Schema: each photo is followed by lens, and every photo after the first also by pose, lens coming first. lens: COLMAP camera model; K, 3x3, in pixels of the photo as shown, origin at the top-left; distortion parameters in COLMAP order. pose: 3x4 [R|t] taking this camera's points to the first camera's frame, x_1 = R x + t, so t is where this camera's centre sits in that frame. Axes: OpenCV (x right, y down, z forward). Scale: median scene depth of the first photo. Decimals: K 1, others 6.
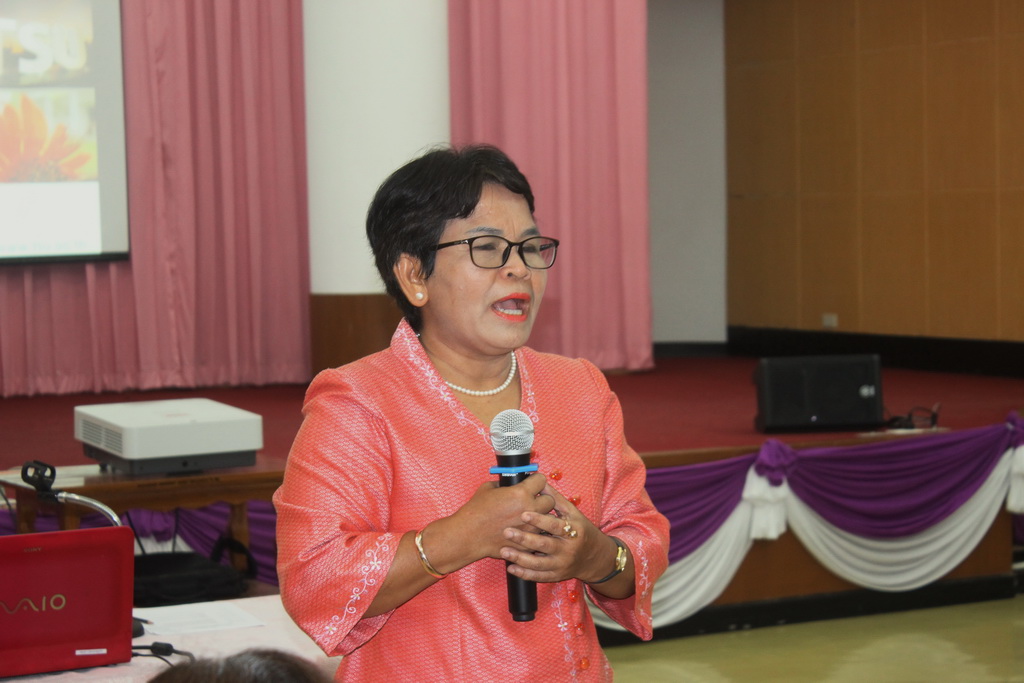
lens RADIAL K [[2484.3, 0, 512.0], [0, 2484.3, 341.5], [0, 0, 1]] dist [0.189660, 0.031263]
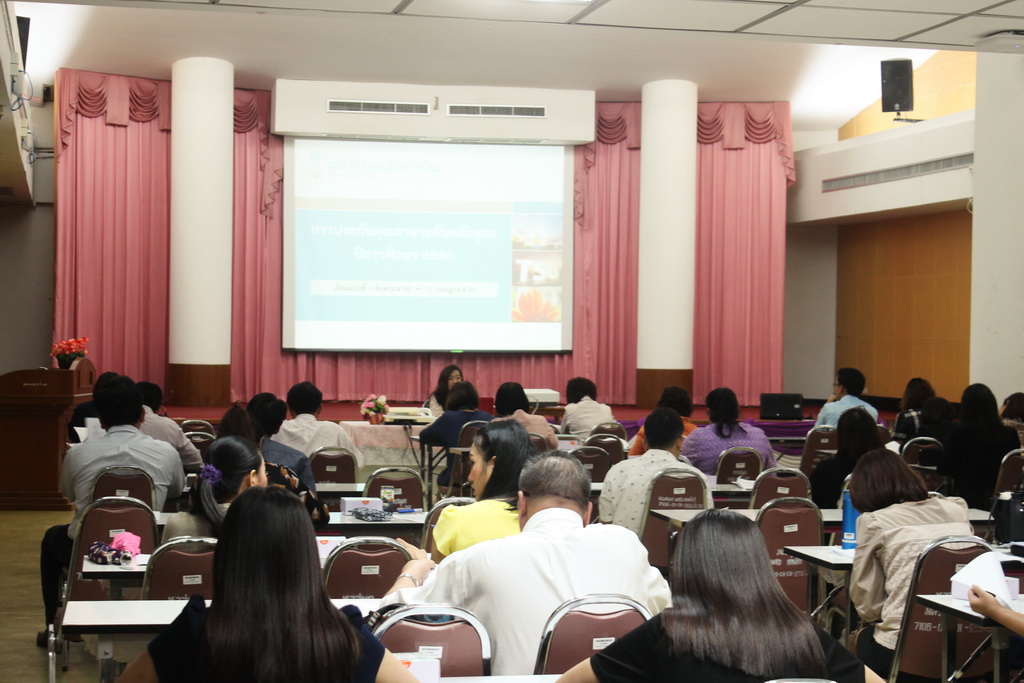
lens RADIAL K [[1970.5, 0, 512.0], [0, 1970.5, 341.5], [0, 0, 1]] dist [0.005663, 1.985485]
pose [[0.965465, 0.035606, -0.258087, 0.309976], [-0.048806, 0.997798, -0.044918, 0.049071], [0.255919, 0.055963, 0.965077, -0.971085]]
